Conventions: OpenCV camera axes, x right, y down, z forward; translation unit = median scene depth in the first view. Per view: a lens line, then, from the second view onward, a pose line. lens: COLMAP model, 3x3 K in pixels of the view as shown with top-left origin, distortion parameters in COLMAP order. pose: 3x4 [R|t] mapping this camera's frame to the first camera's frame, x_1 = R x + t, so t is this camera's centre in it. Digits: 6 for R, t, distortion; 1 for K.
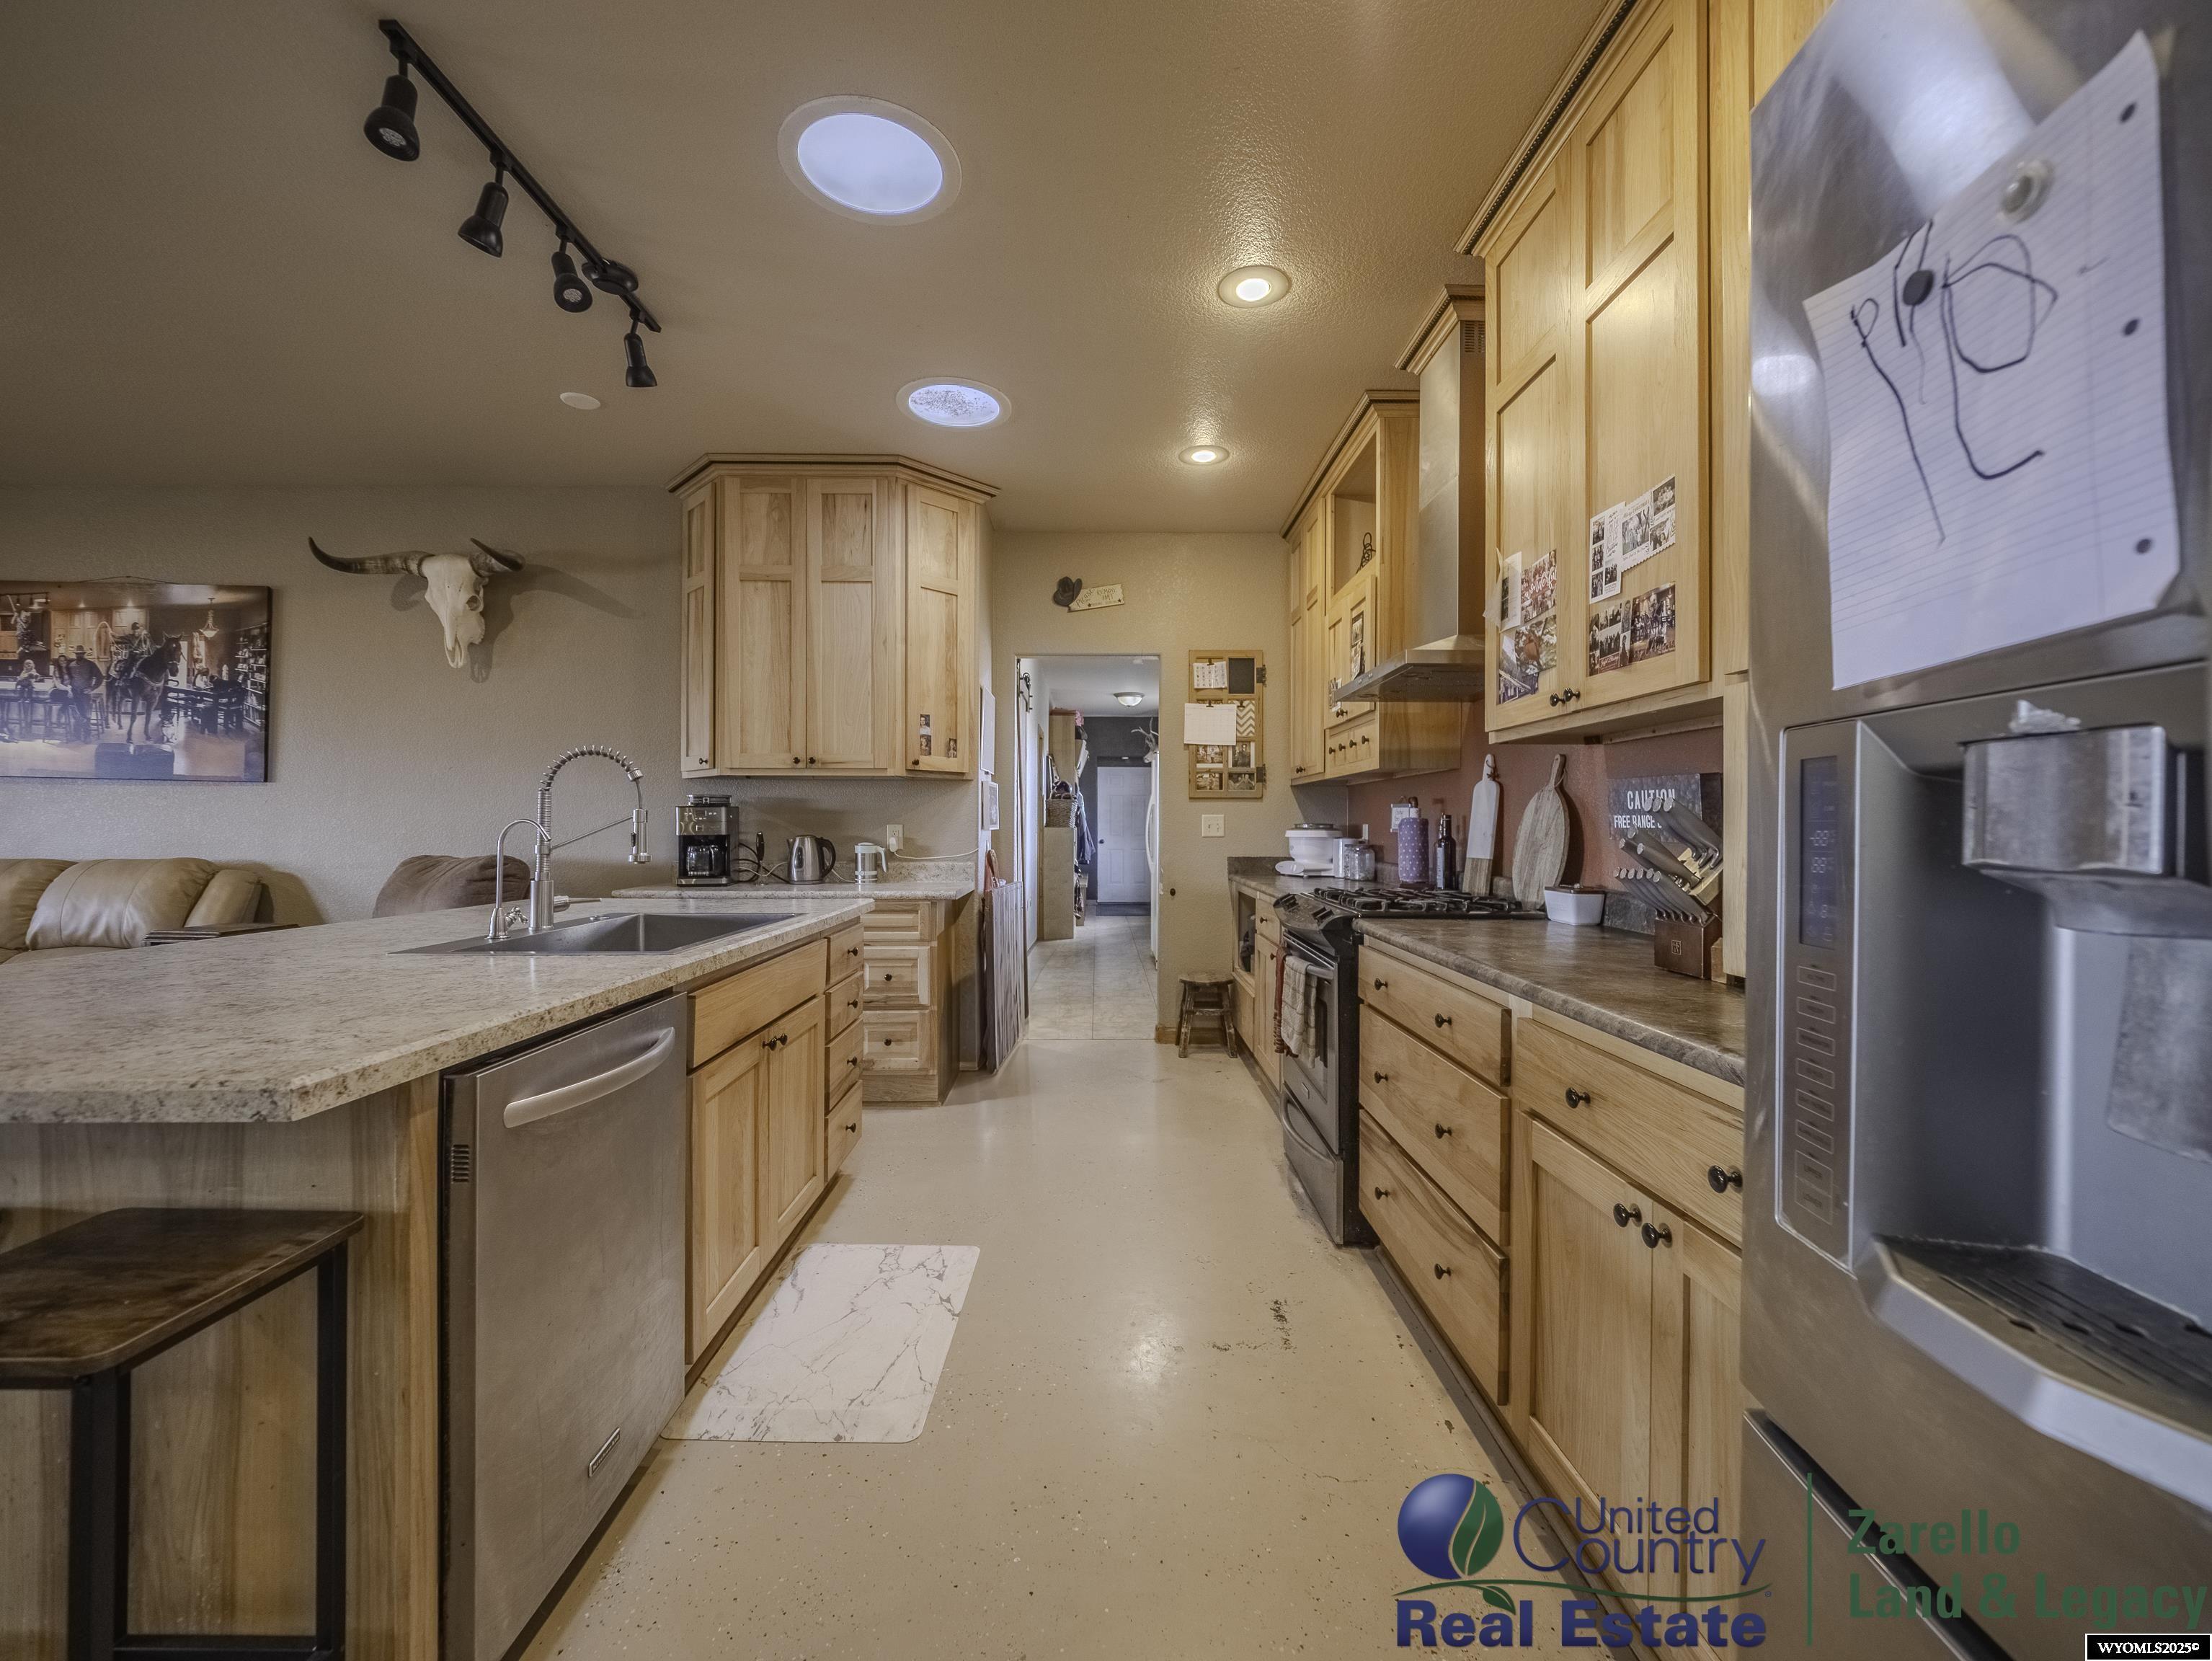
lens RADIAL K [[907.1, 0, 1103.4], [0, 907.1, 824.9], [0, 0, 1]] dist [0.001501, 0.000300]
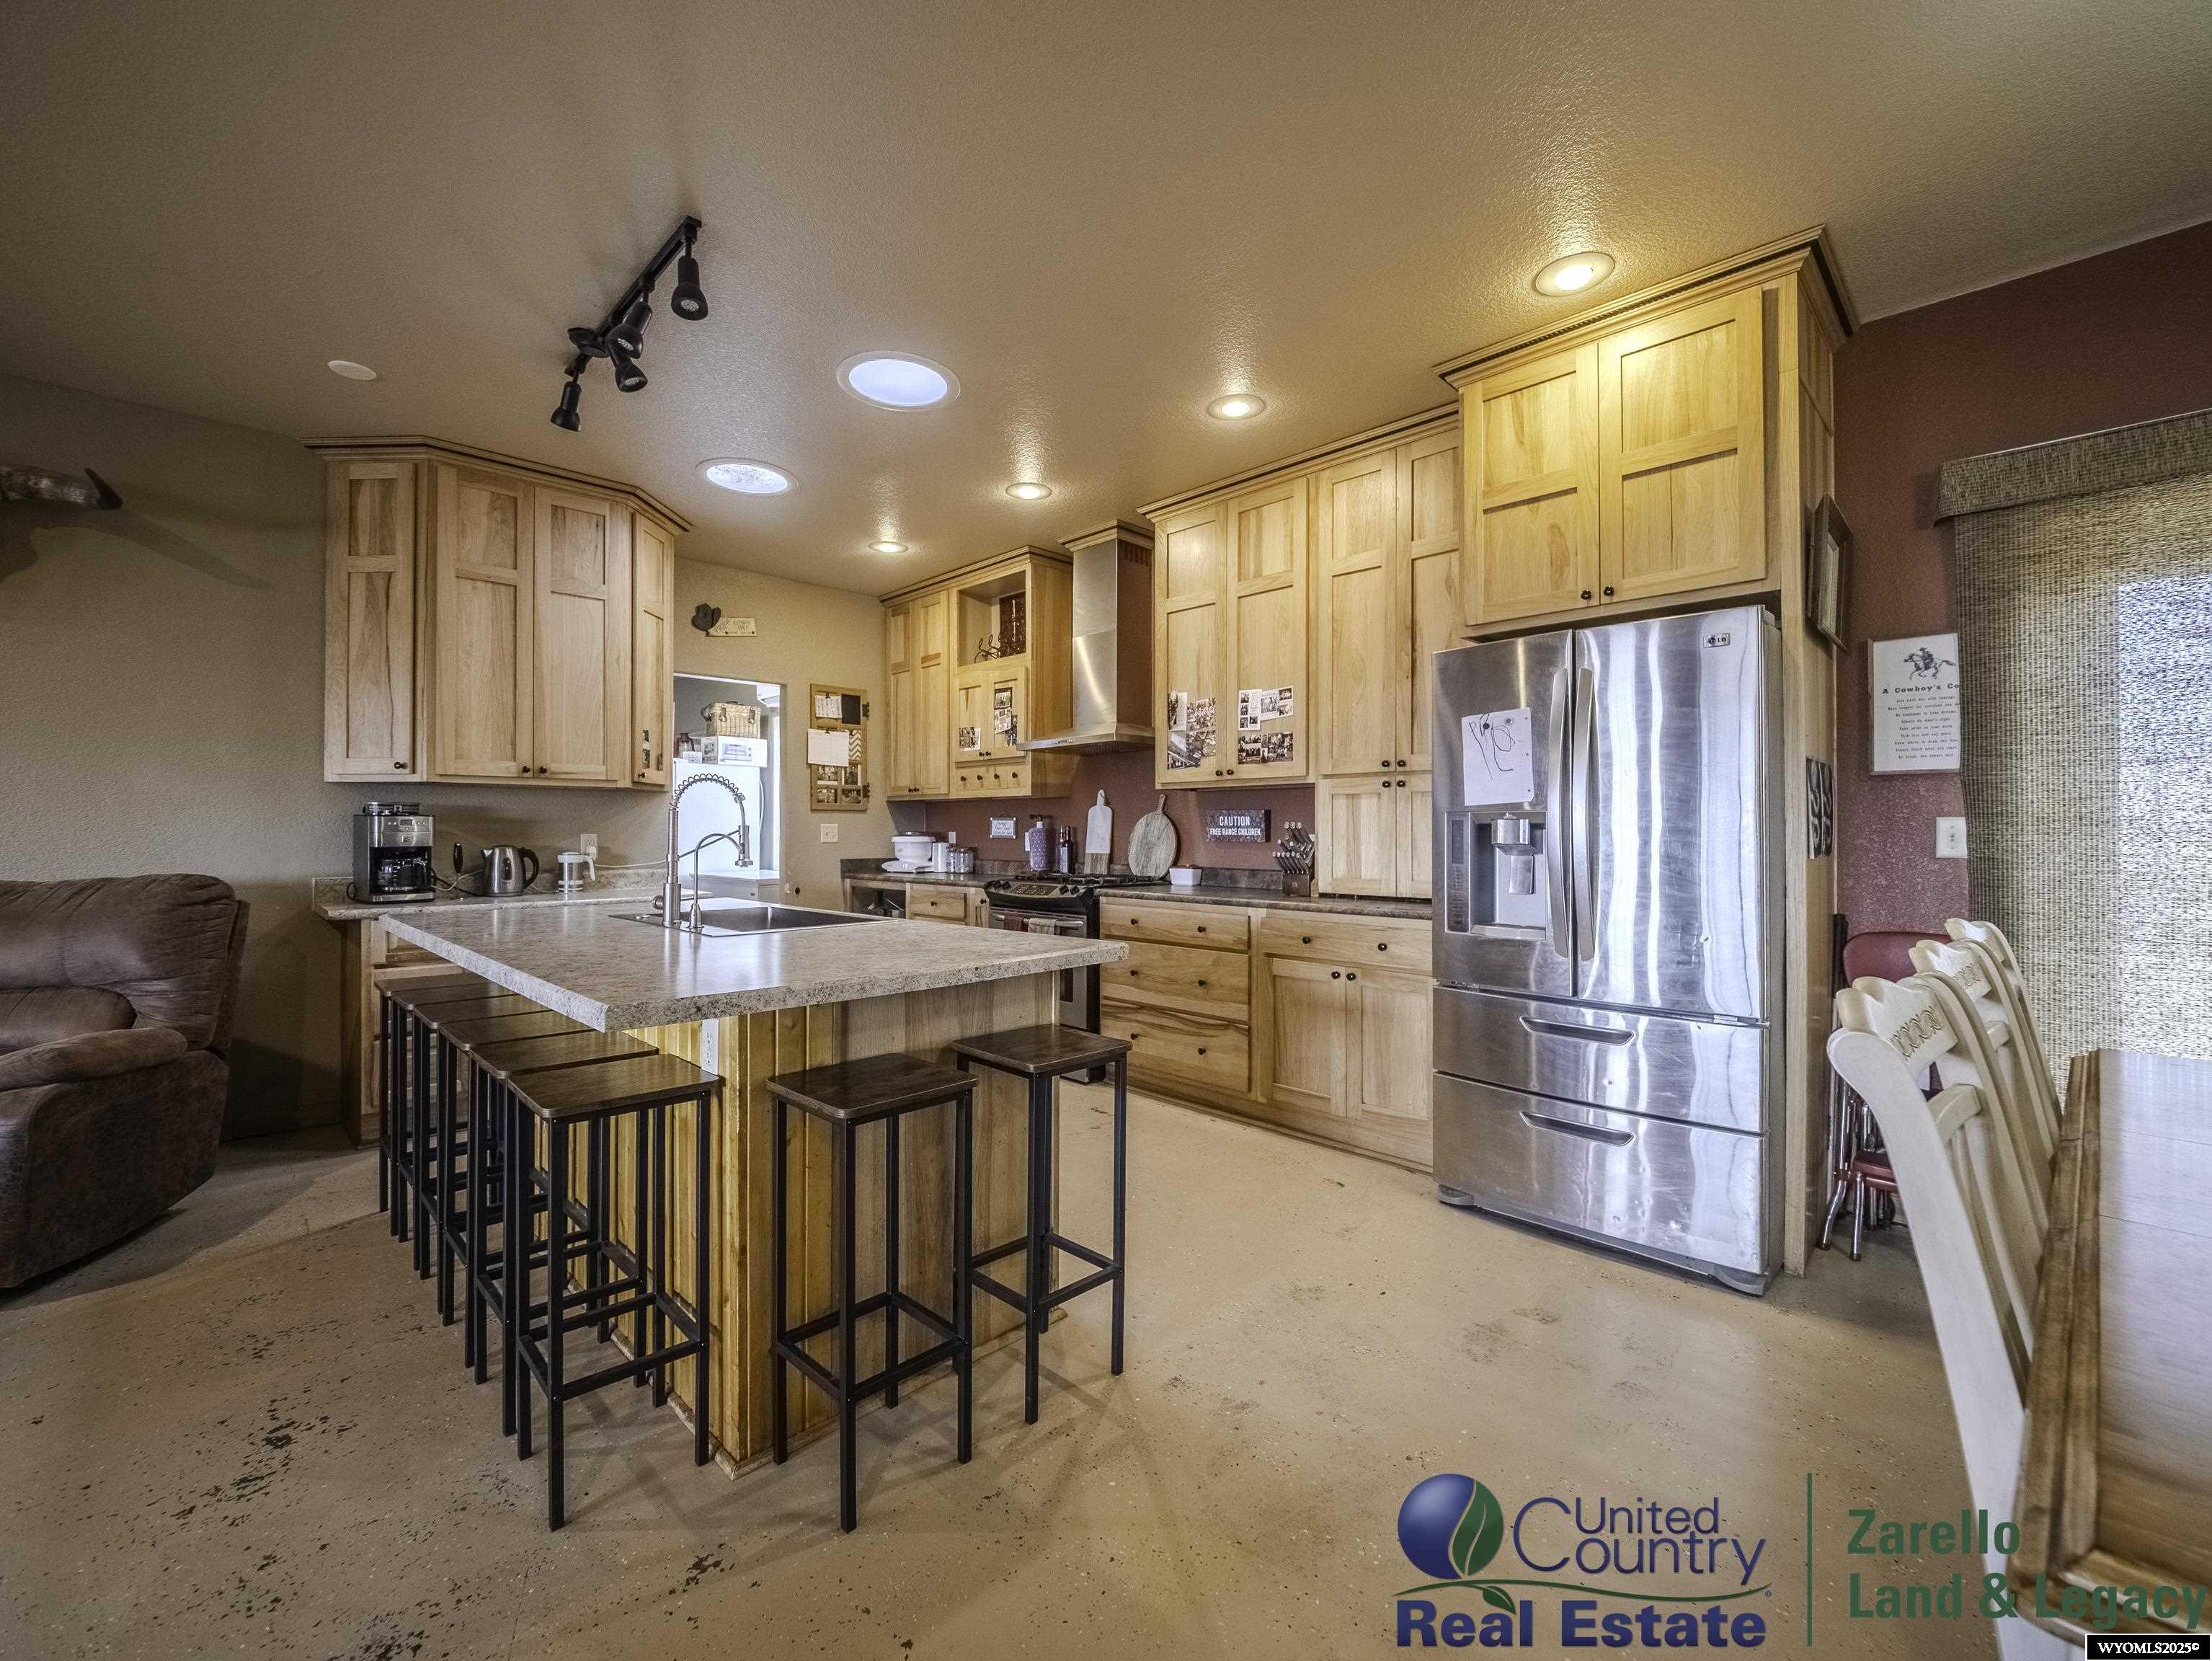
lens RADIAL K [[949.8, 0, 1115.5], [0, 949.8, 825.8], [0, 0, 1]] dist [-0.001796, 0.000042]
pose [[0.710403, 0.001165, 0.703795, -0.563977], [0.000525, 0.999997, -0.002184, -0.006887], [-0.703795, 0.001921, 0.710400, -0.171974]]
